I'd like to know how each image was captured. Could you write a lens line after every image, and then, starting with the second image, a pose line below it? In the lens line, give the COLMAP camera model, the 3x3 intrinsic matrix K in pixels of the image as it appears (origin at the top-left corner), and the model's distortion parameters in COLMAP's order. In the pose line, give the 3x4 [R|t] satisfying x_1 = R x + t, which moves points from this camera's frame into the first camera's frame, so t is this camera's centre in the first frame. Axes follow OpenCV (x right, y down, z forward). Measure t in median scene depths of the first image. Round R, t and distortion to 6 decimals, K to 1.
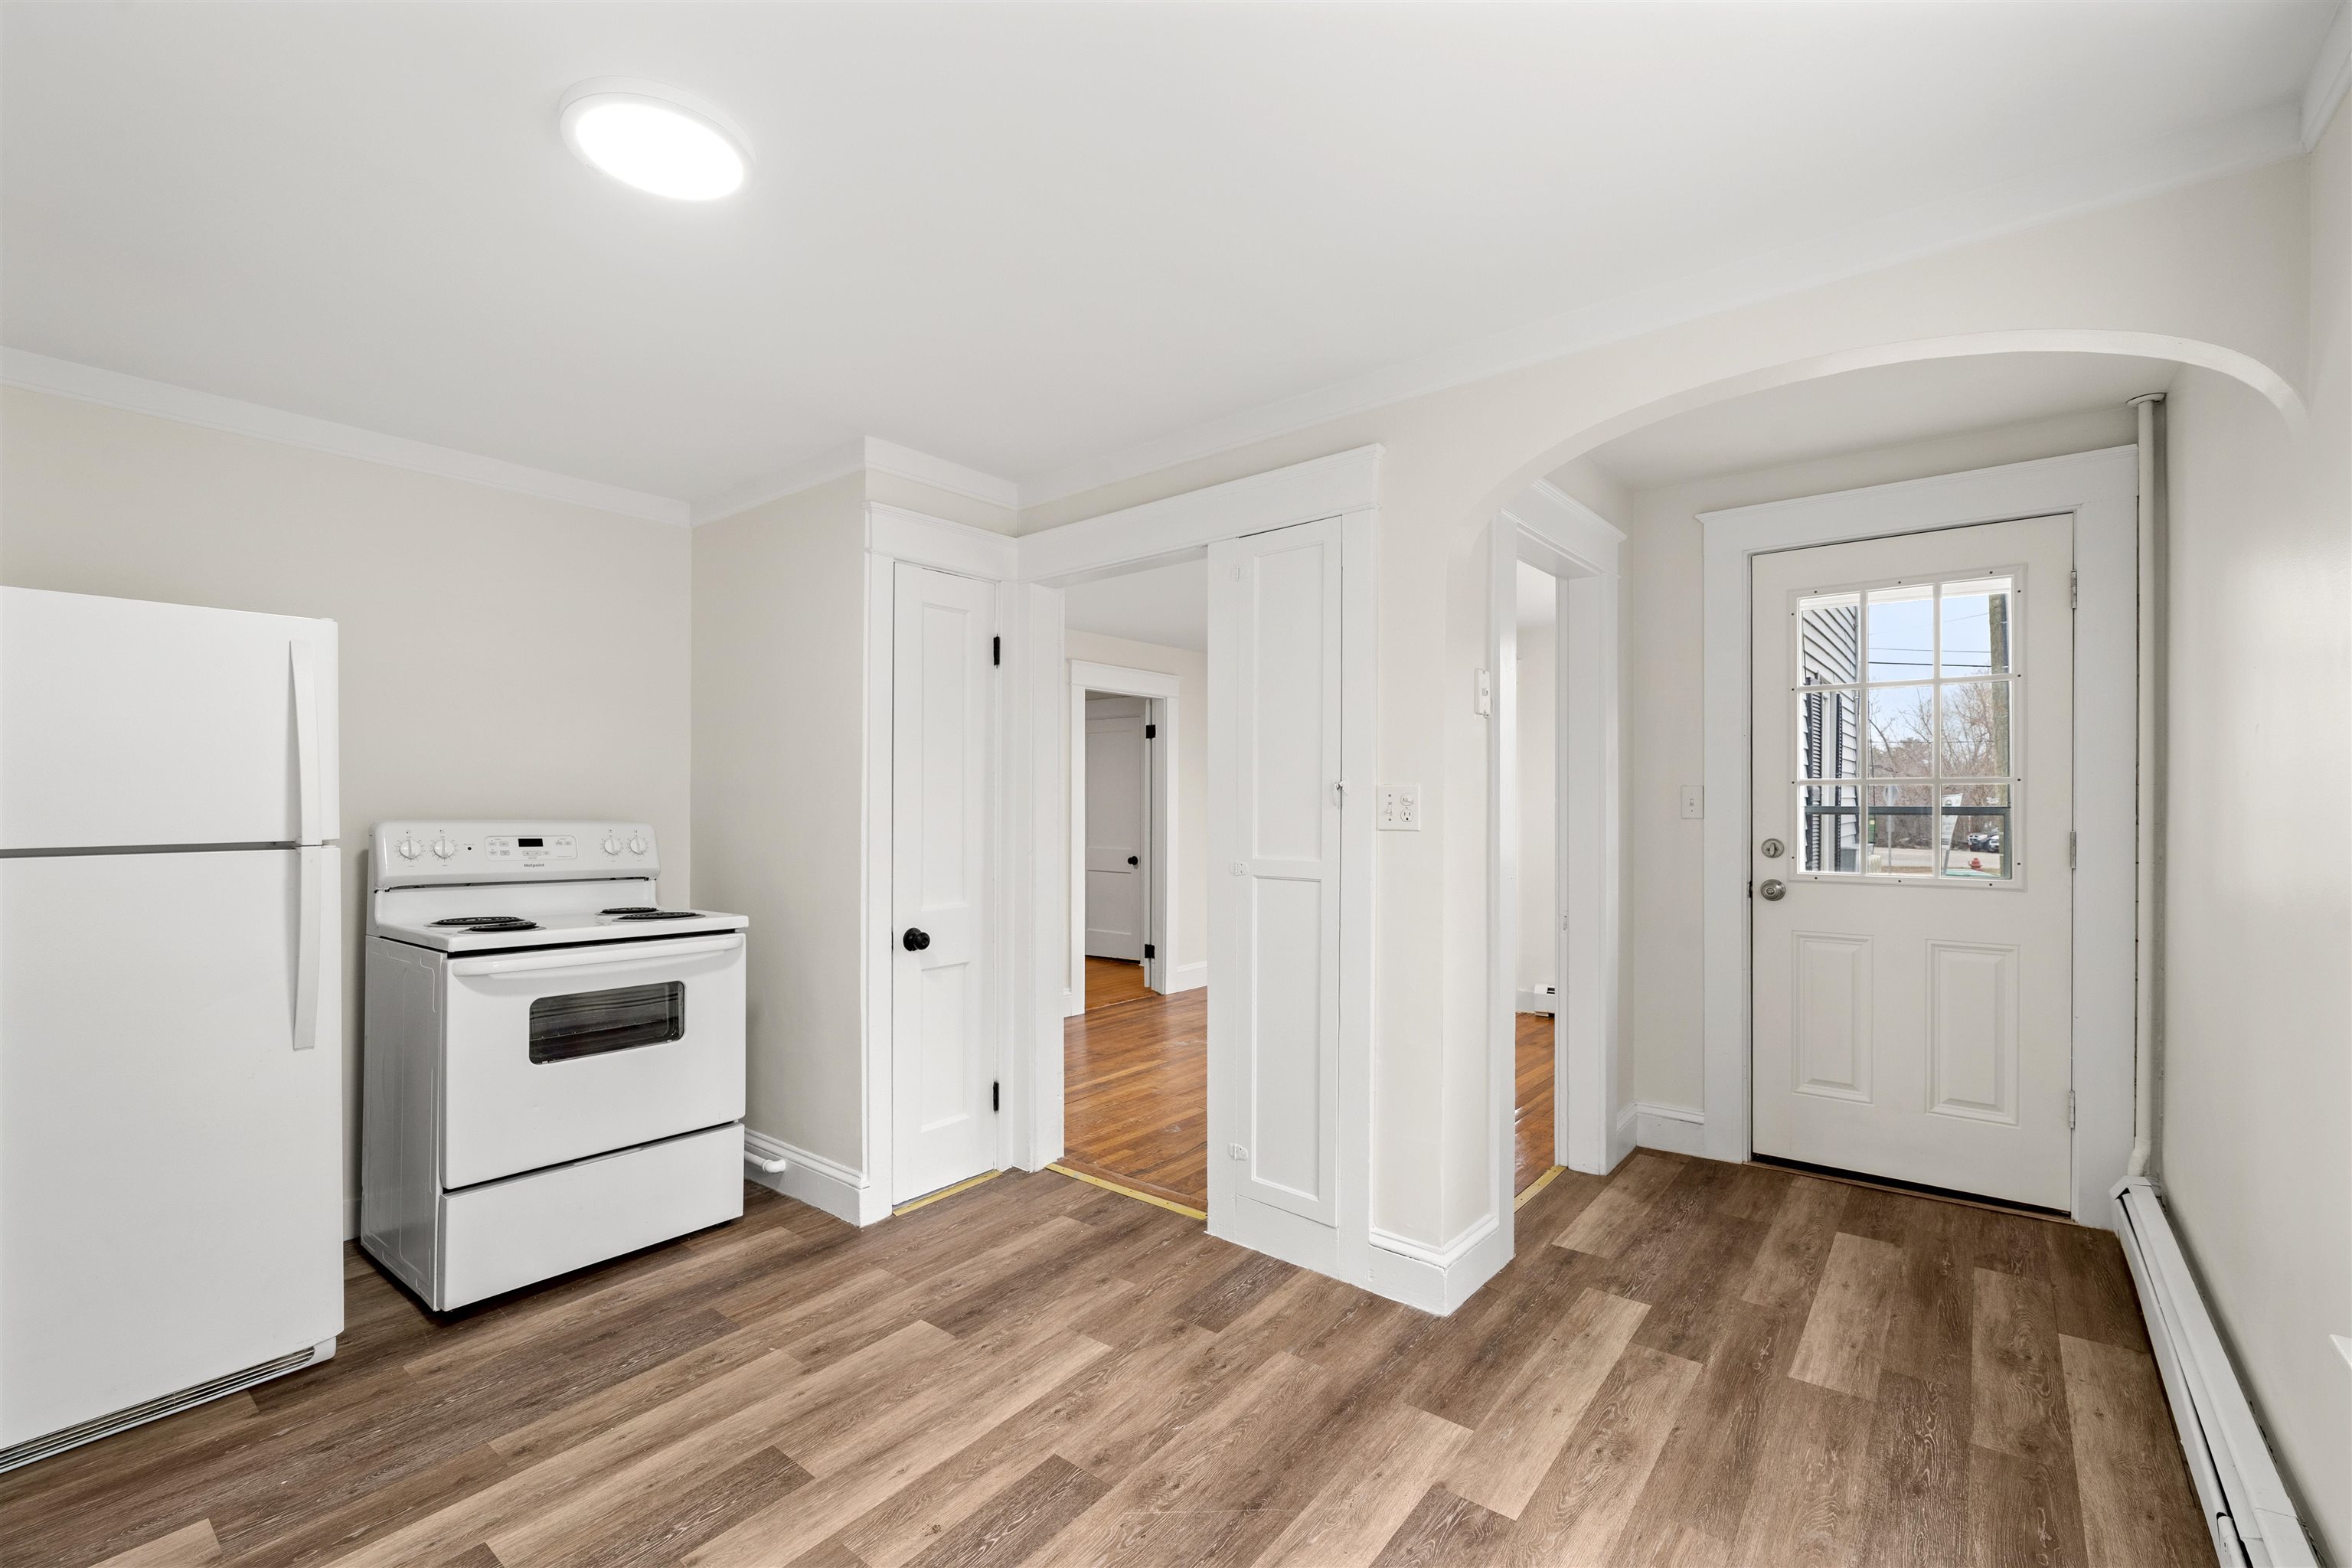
lens RADIAL K [[1014.1, 0, 1181.4], [0, 1014.1, 802.7], [0, 0, 1]] dist [-0.000283, -0.000050]
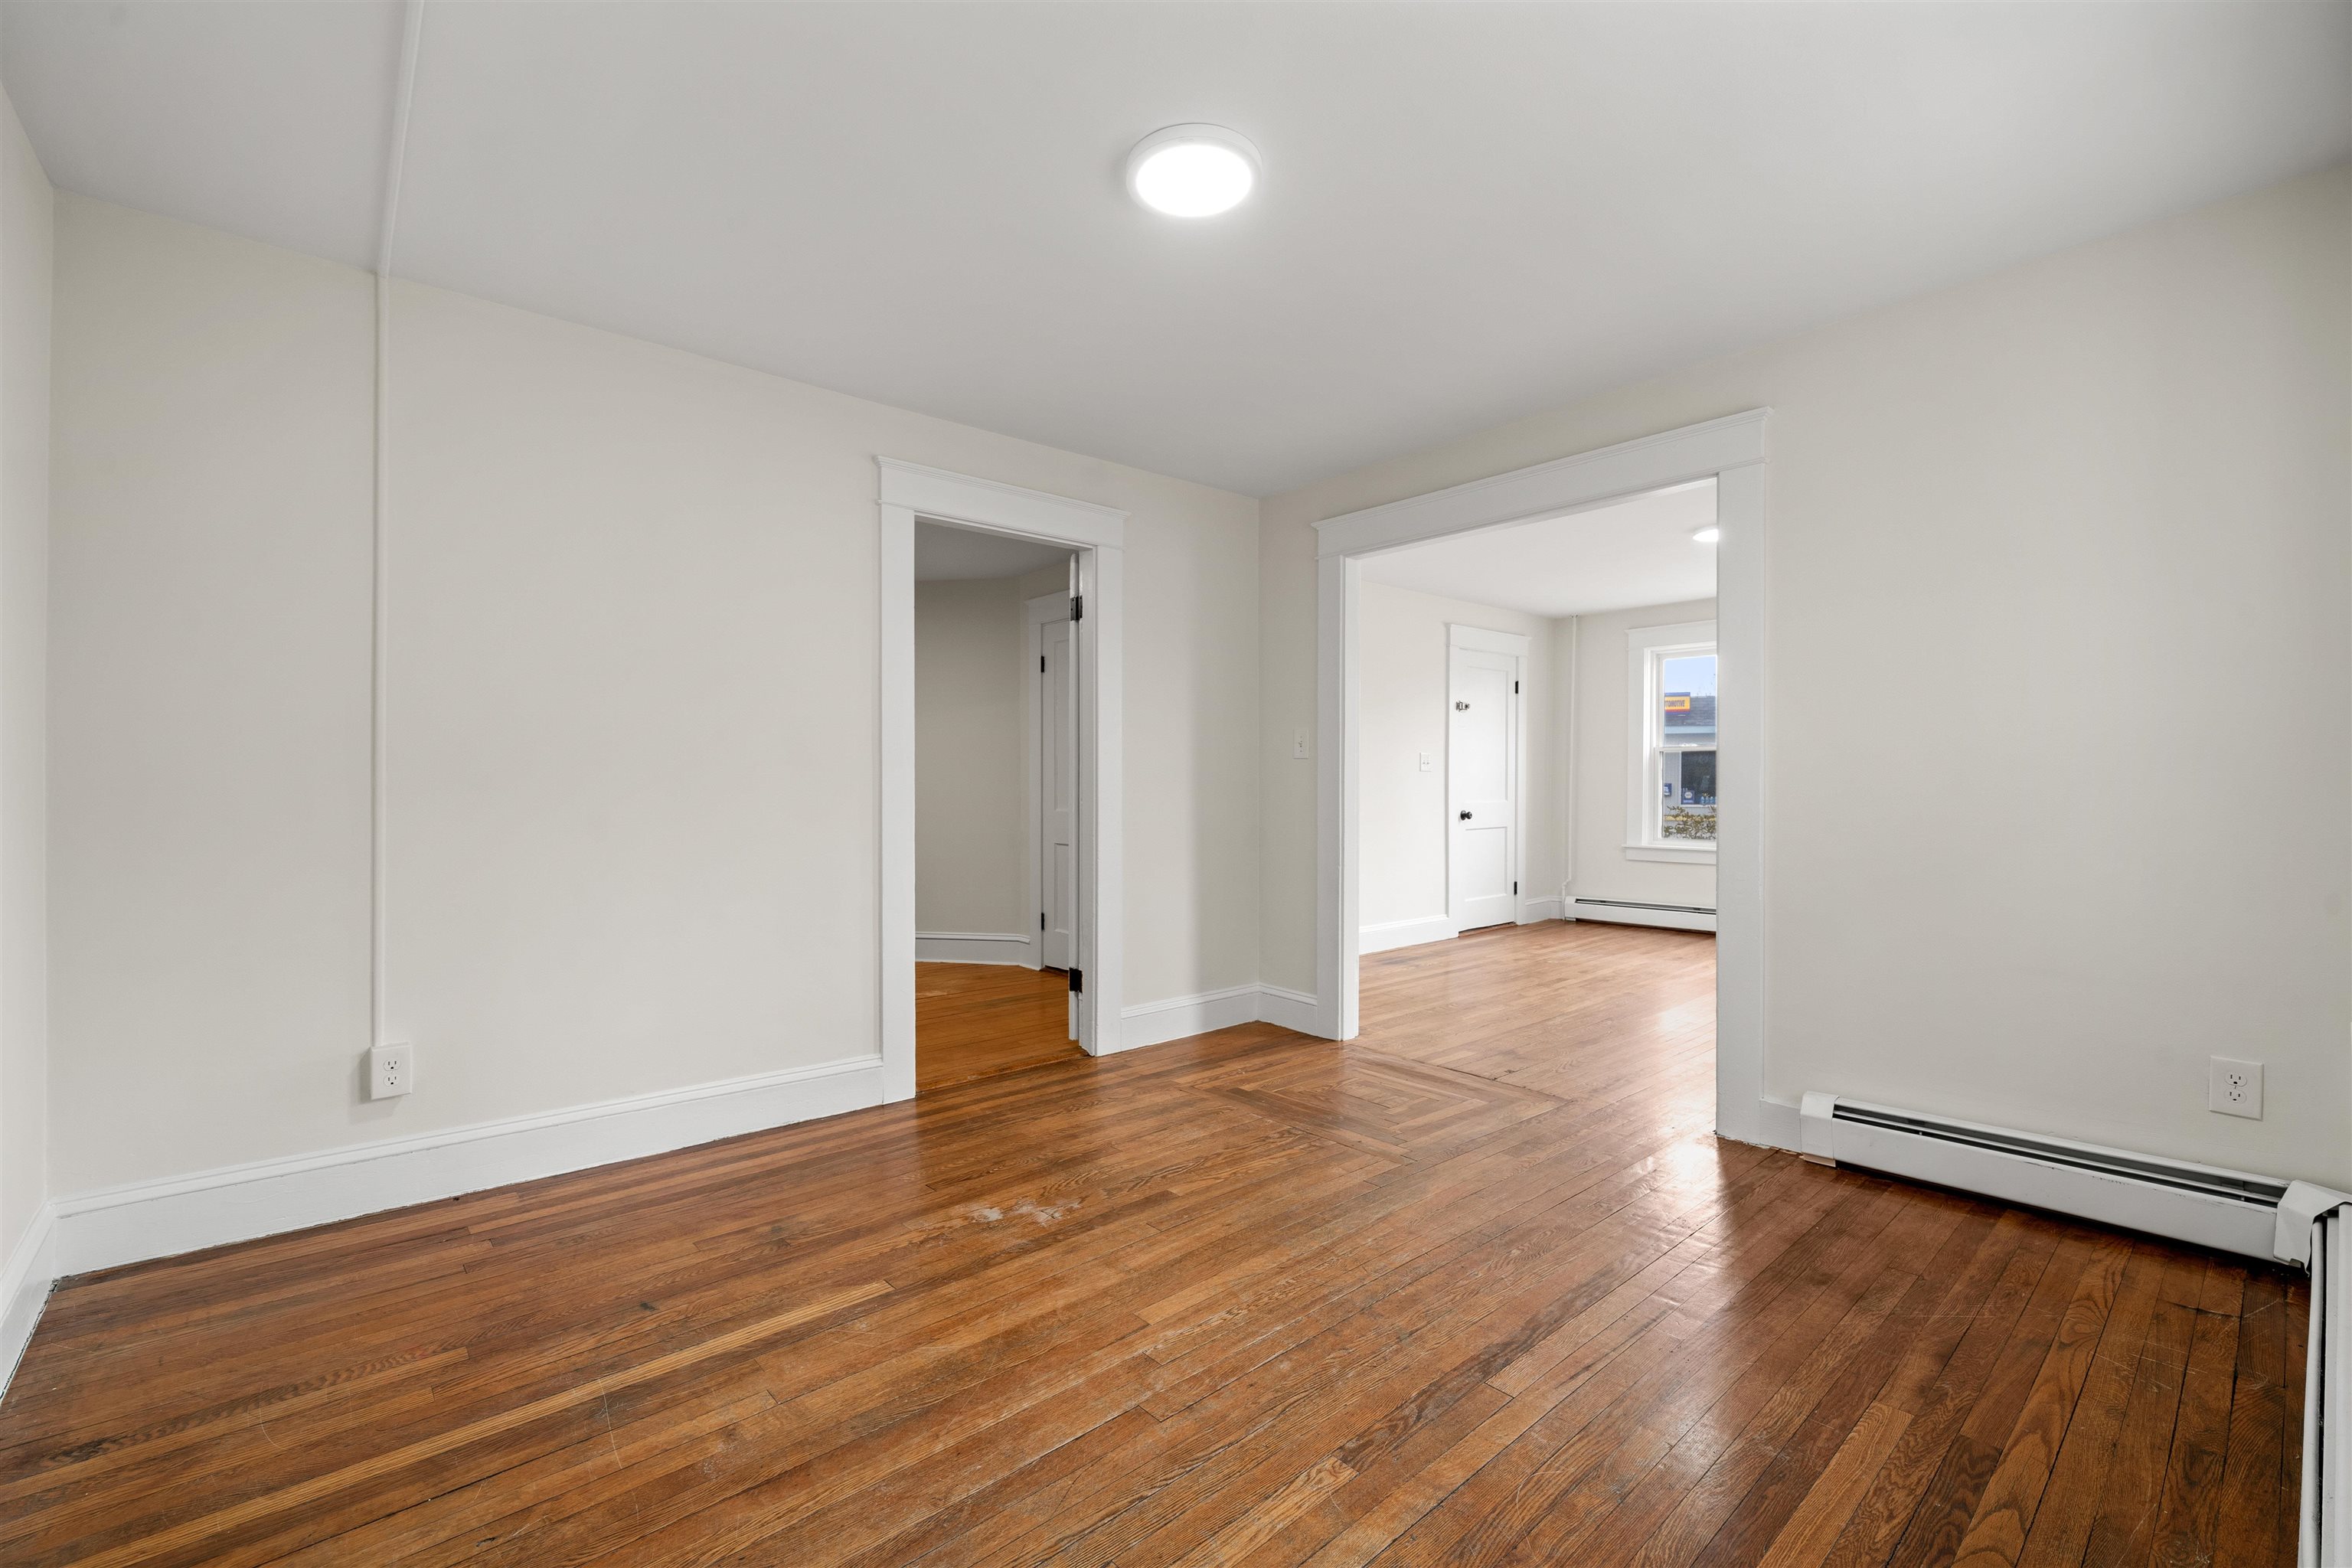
lens RADIAL K [[988.2, 0, 1166.2], [0, 988.2, 795.8], [0, 0, 1]] dist [0.000105, 0.000073]
pose [[0.984236, 0.002317, -0.176843, 0.347805], [0.000093, 0.999907, 0.013617, 0.087048], [0.176858, -0.013419, 0.984145, 1.248374]]
